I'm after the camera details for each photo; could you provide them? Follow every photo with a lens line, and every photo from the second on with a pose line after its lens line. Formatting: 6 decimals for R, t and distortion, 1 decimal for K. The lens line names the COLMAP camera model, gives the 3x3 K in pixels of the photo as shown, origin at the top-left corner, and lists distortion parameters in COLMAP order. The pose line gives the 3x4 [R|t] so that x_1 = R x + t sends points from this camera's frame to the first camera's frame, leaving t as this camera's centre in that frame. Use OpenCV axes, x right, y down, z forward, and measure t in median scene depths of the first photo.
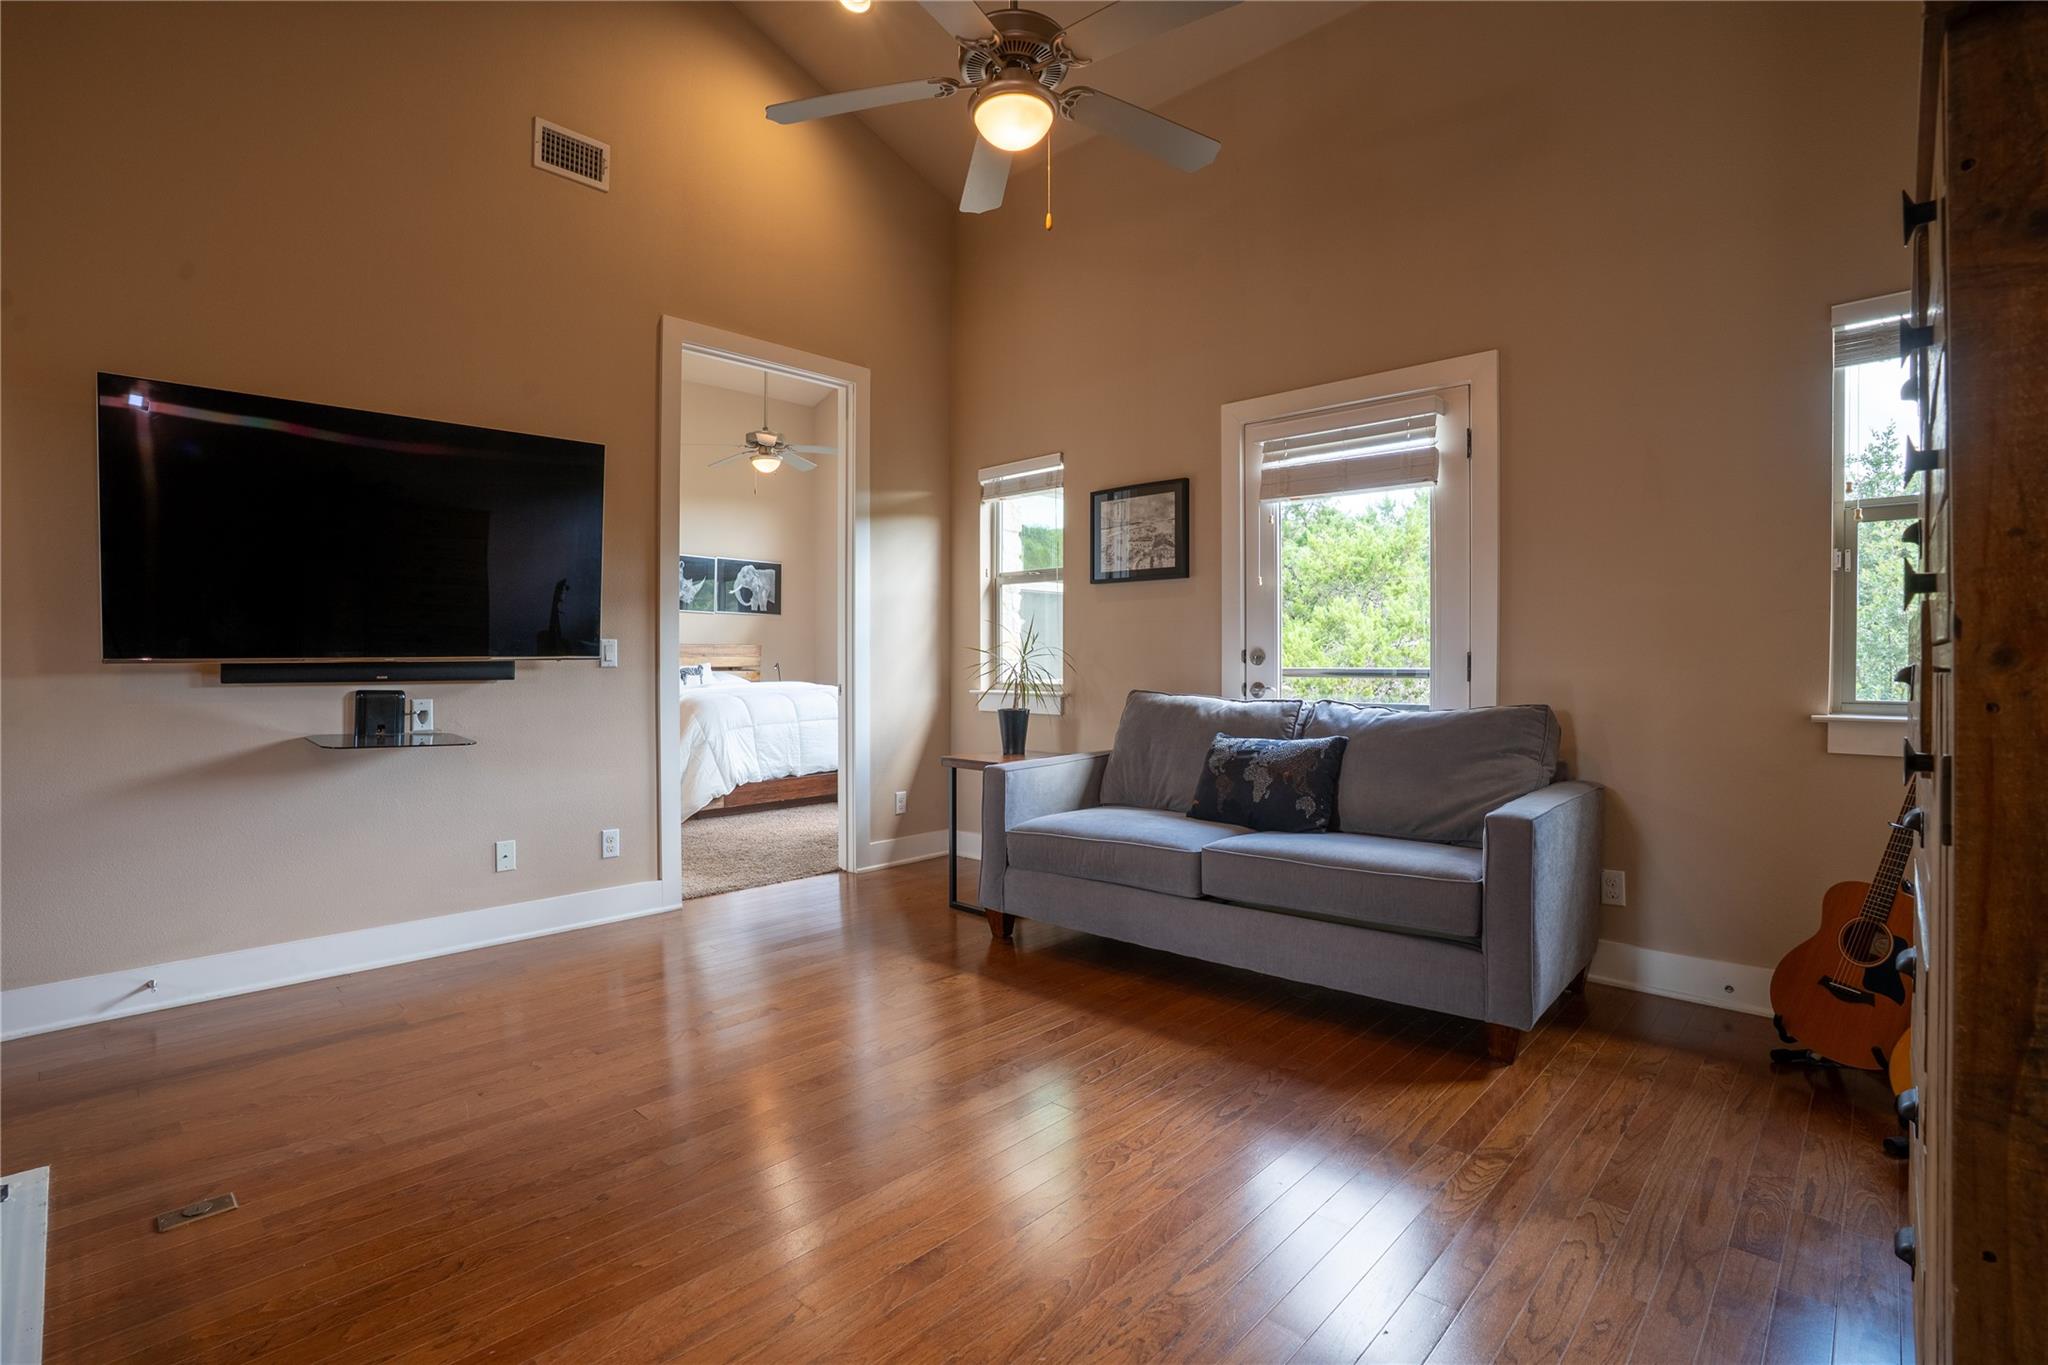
lens RADIAL K [[944.9, 0, 1021.2], [0, 944.9, 679.2], [0, 0, 1]] dist [-0.049867, 0.008717]
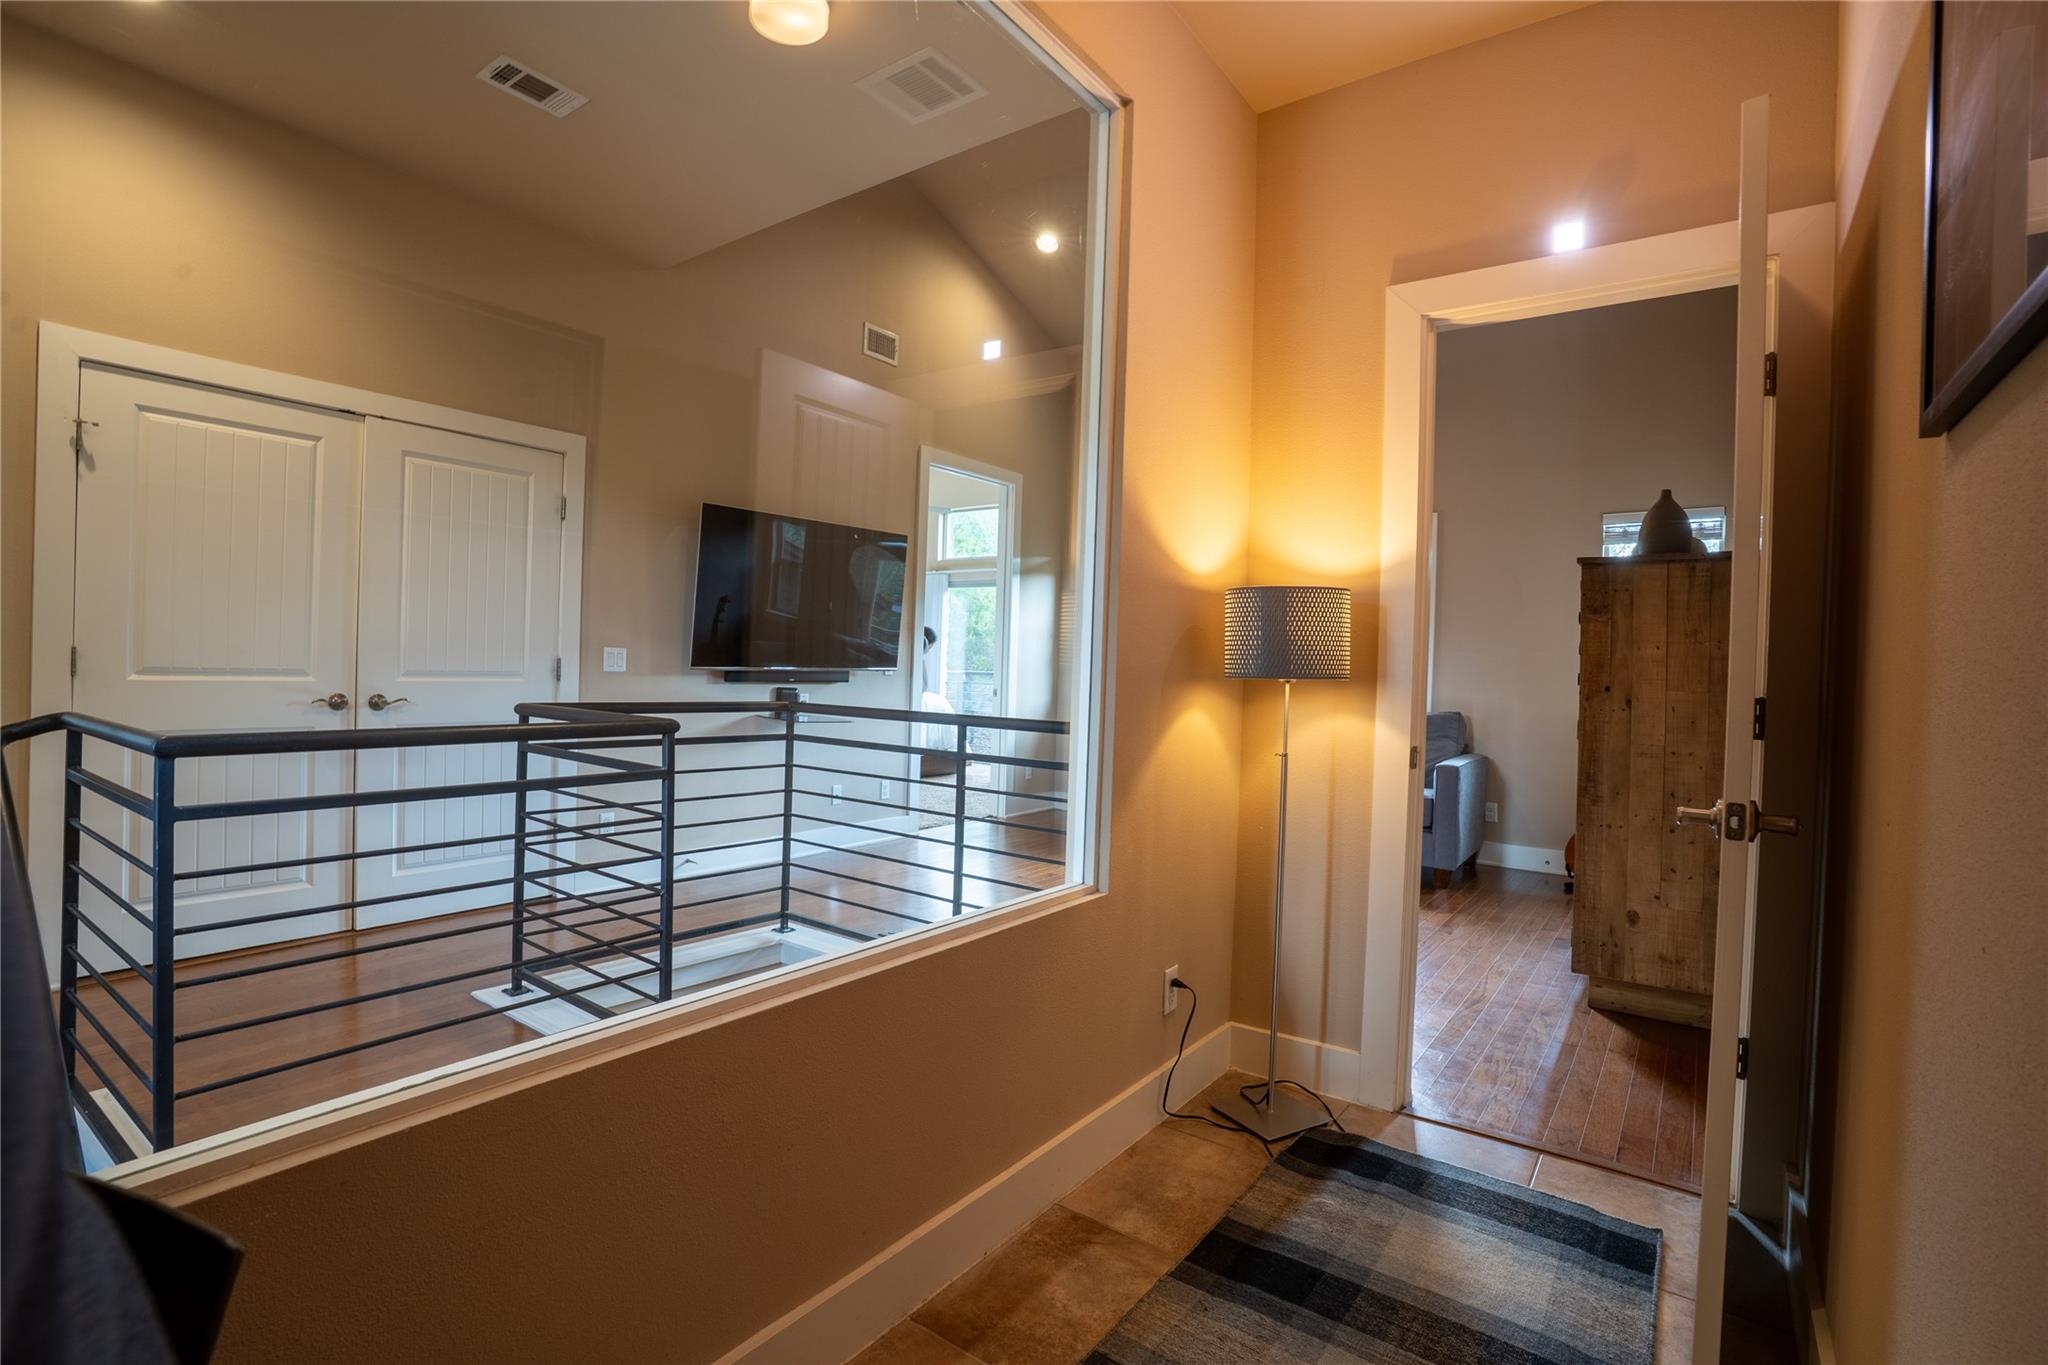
lens RADIAL K [[944.9, 0, 1024.9], [0, 944.9, 678.3], [0, 0, 1]] dist [-0.049867, 0.008717]
pose [[0.992084, 0.026424, 0.122766, -0.485306], [-0.026996, 0.999631, 0.002996, -0.020525], [-0.122642, -0.006287, 0.992431, -0.684733]]
